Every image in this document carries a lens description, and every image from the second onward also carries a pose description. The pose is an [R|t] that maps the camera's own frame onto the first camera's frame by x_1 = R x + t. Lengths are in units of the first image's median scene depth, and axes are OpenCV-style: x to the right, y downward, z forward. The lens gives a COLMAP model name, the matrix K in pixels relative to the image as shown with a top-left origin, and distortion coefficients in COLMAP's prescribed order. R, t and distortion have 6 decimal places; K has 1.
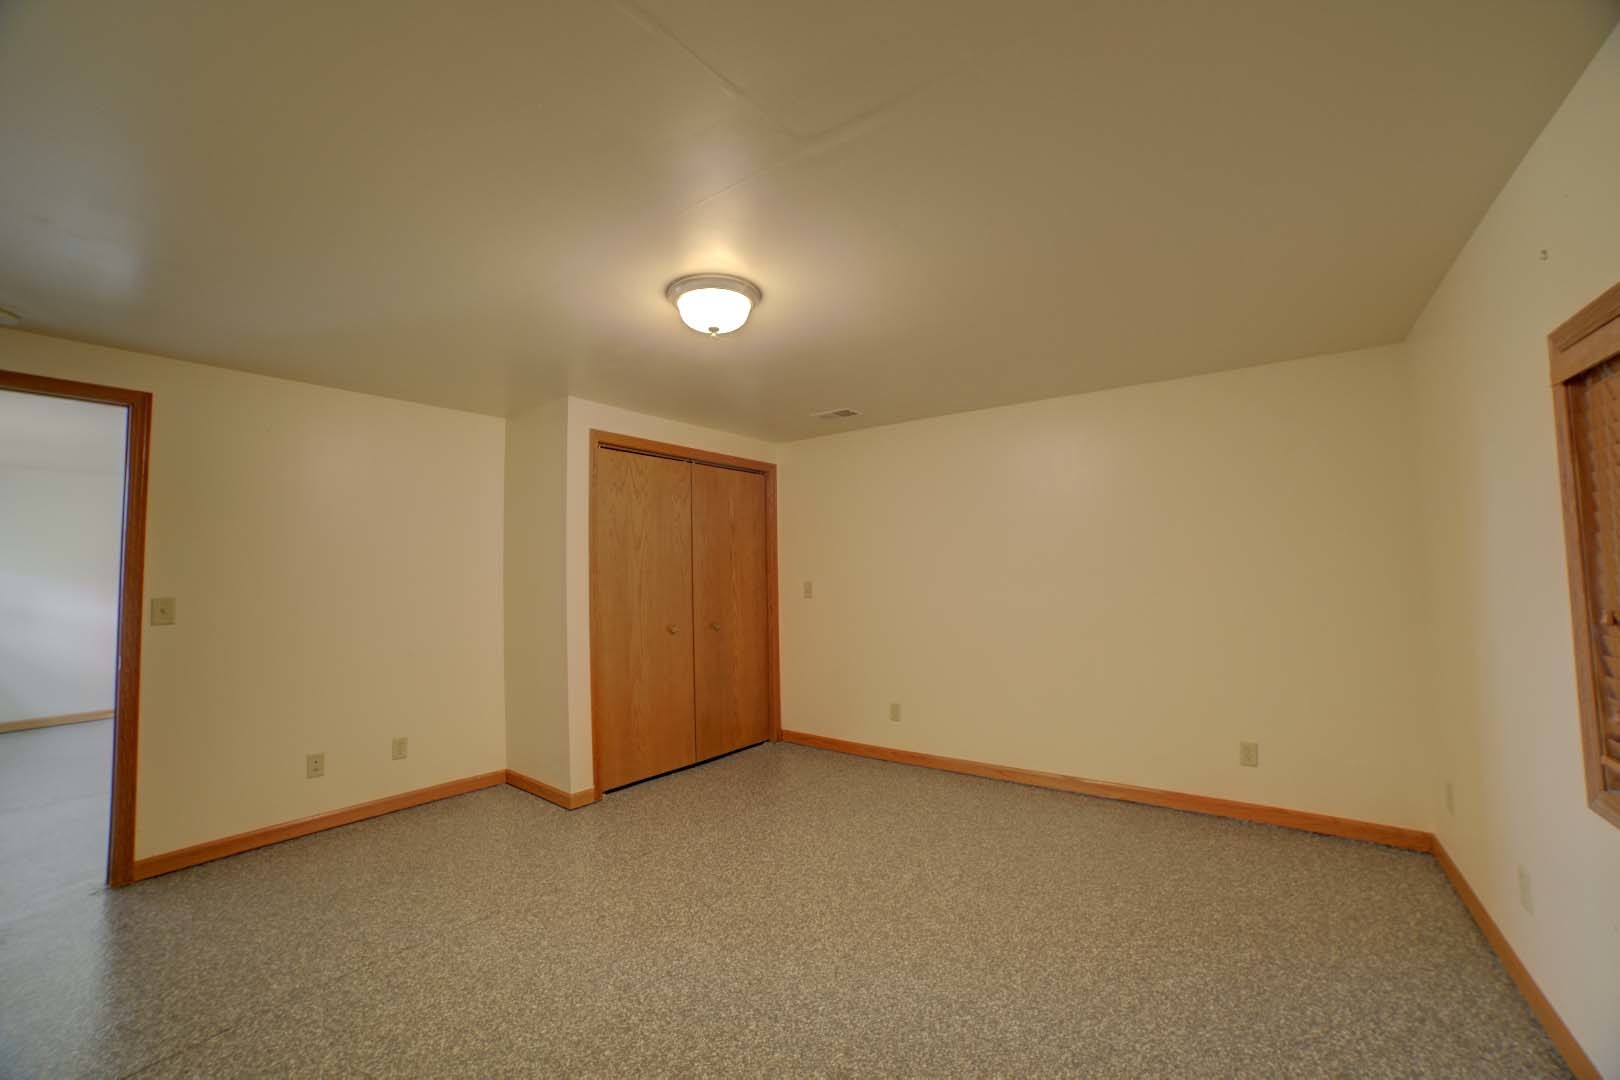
lens RADIAL K [[636.5, 0, 808.5], [0, 636.5, 543.6], [0, 0, 1]] dist [-0.108410, 0.034920]
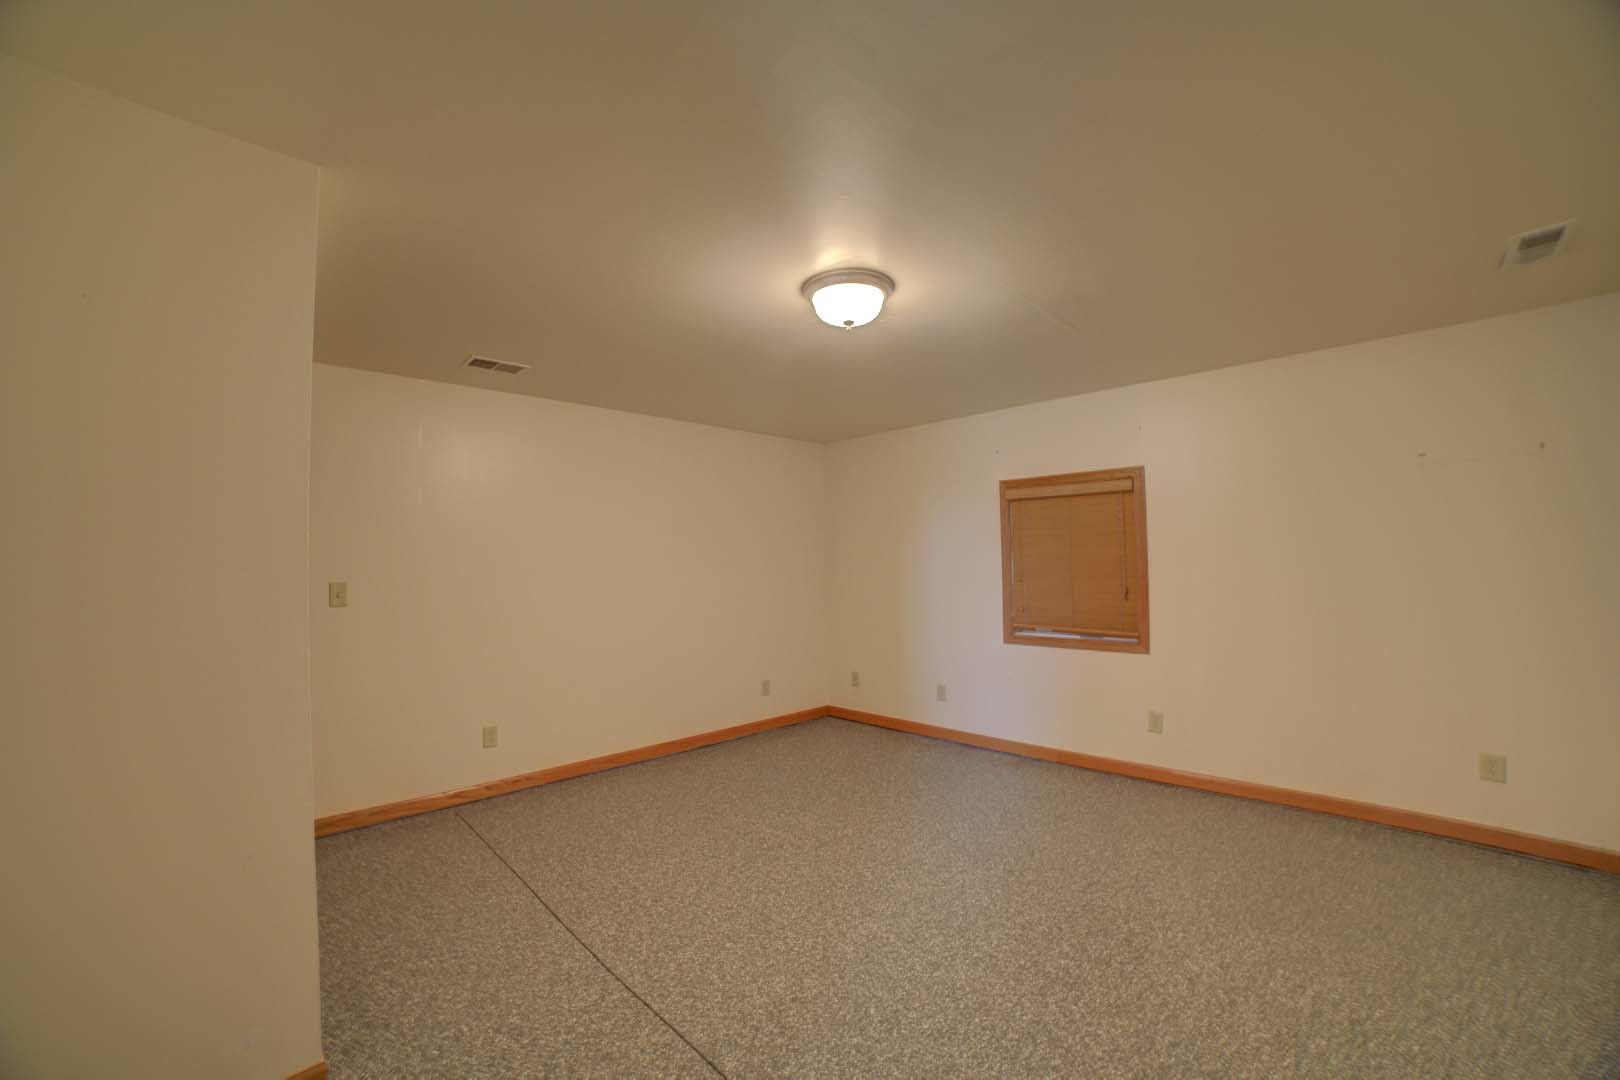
lens RADIAL K [[636.5, 0, 808.5], [0, 636.5, 543.6], [0, 0, 1]] dist [-0.108410, 0.034920]
pose [[0.134520, 0.042693, 0.989991, -0.936229], [-0.033304, 0.998702, -0.038543, 0.047917], [-0.990351, -0.027786, 0.135768, 0.740165]]
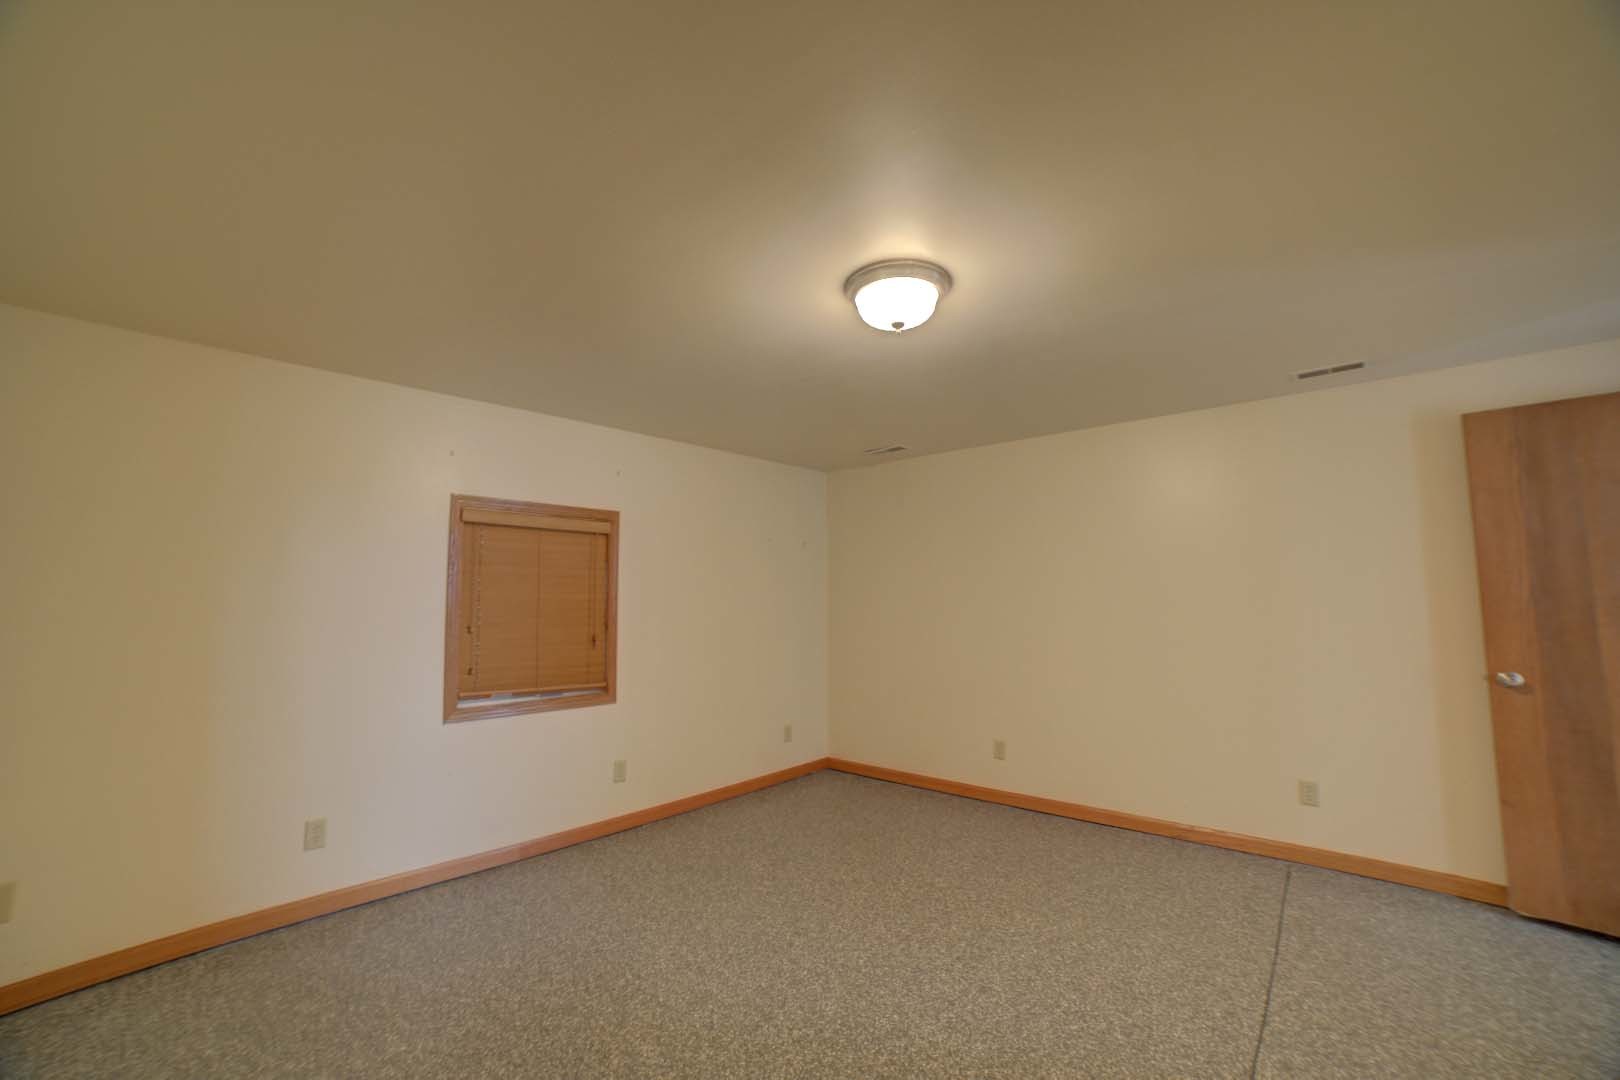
lens RADIAL K [[636.5, 0, 808.5], [0, 636.5, 543.6], [0, 0, 1]] dist [-0.108410, 0.034920]
pose [[-0.996463, 0.028312, 0.079120, -0.067624], [0.017357, 0.990576, -0.135862, 0.063881], [-0.082221, -0.134008, -0.987563, 1.481353]]
